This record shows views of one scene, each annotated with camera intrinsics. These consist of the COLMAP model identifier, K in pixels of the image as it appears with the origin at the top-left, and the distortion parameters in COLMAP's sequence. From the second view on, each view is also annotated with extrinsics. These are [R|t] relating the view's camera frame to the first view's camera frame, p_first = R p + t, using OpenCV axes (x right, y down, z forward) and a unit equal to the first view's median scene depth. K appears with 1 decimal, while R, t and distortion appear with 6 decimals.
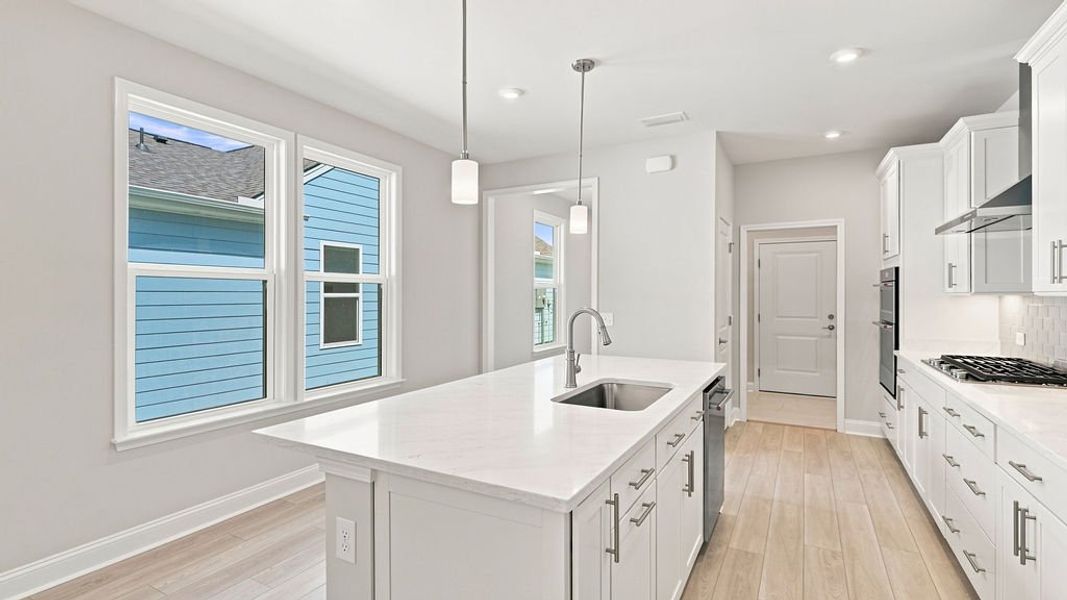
lens RADIAL K [[501.7, 0, 510.9], [0, 501.7, 291.1], [0, 0, 1]] dist [0.002872, -0.000185]
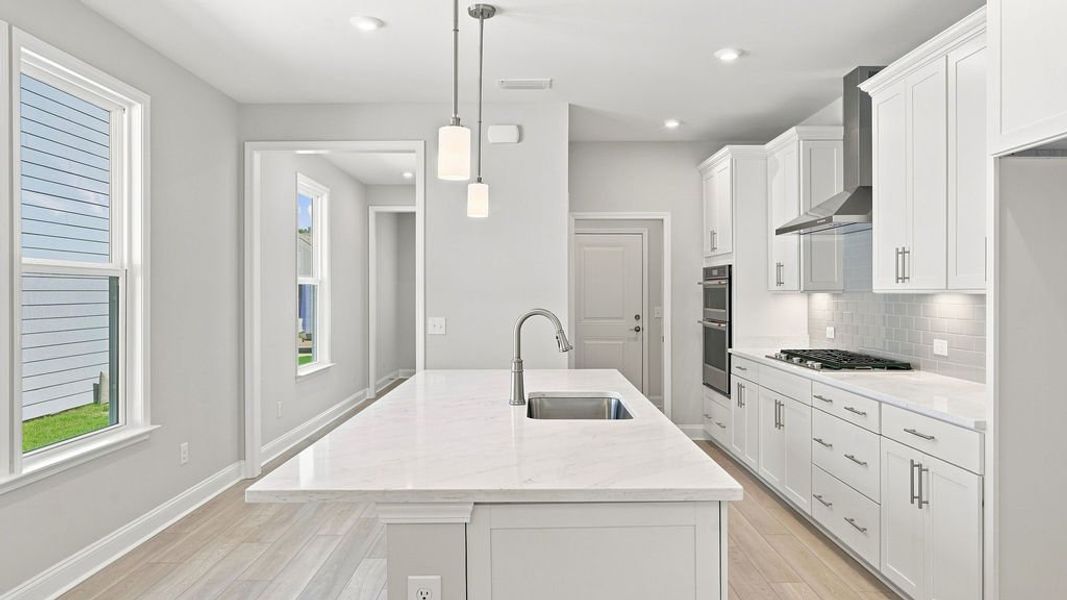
lens RADIAL K [[709.2, 0, 507.3], [0, 709.2, 291.7], [0, 0, 1]] dist [-0.001893, -0.000009]
pose [[0.875840, -0.001873, 0.482598, -0.312359], [-0.000187, 0.999991, 0.004221, -0.001078], [-0.482602, -0.003787, 0.875832, -0.018992]]
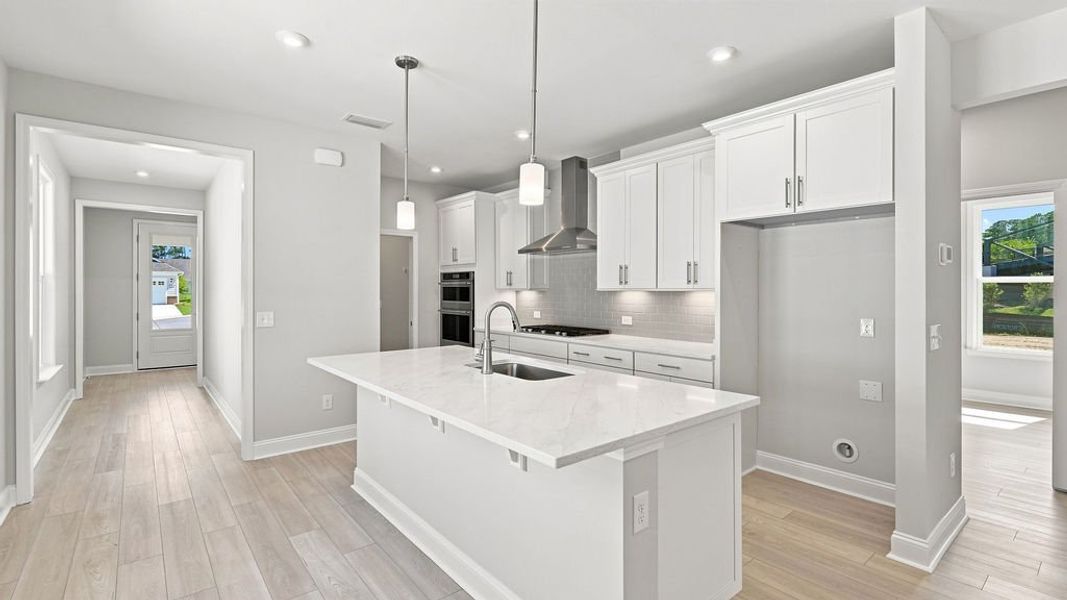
lens RADIAL K [[503.7, 0, 527.8], [0, 503.7, 286.9], [0, 0, 1]] dist [0.002749, 0.000321]
pose [[0.345105, 0.005612, 0.938547, -0.601369], [-0.006813, 0.999971, -0.003474, 0.001611], [-0.938539, -0.005195, 0.345133, 0.353845]]
